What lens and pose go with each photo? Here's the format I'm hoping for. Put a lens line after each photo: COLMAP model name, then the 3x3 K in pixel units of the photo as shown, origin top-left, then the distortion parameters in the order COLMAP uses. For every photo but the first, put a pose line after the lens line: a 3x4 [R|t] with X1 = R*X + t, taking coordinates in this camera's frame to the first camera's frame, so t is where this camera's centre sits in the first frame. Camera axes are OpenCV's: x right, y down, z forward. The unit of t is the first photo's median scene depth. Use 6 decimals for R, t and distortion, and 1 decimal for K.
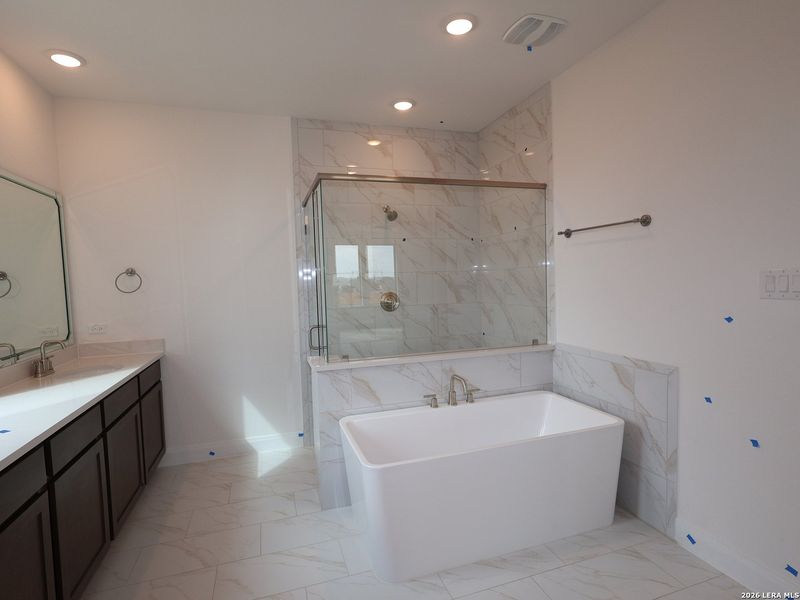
lens RADIAL K [[416.2, 0, 399.4], [0, 416.2, 301.2], [0, 0, 1]] dist [-0.003568, 0.000037]
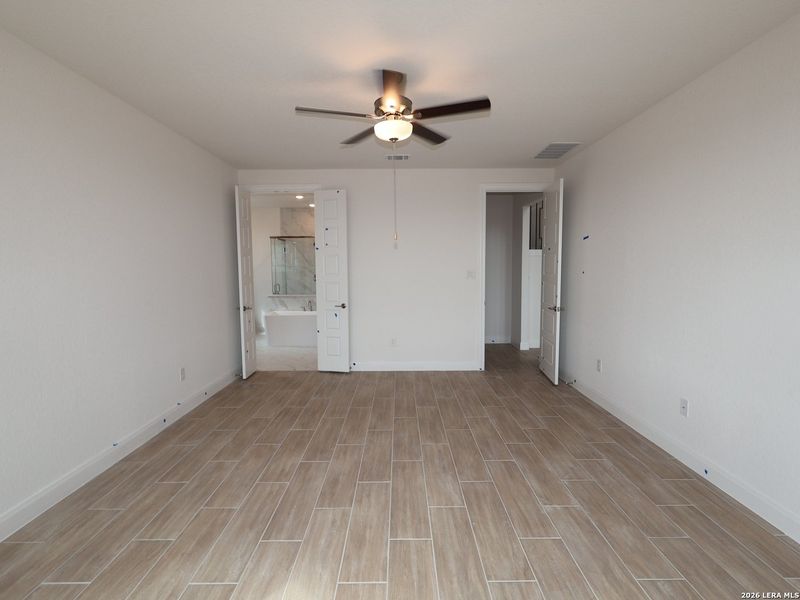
lens RADIAL K [[416.2, 0, 400.3], [0, 416.2, 300.6], [0, 0, 1]] dist [-0.003568, 0.000037]
pose [[0.953867, 0.042667, -0.297181, 1.675287], [-0.034652, 0.998881, 0.032189, 0.053863], [0.298222, -0.020406, 0.954278, -1.726475]]
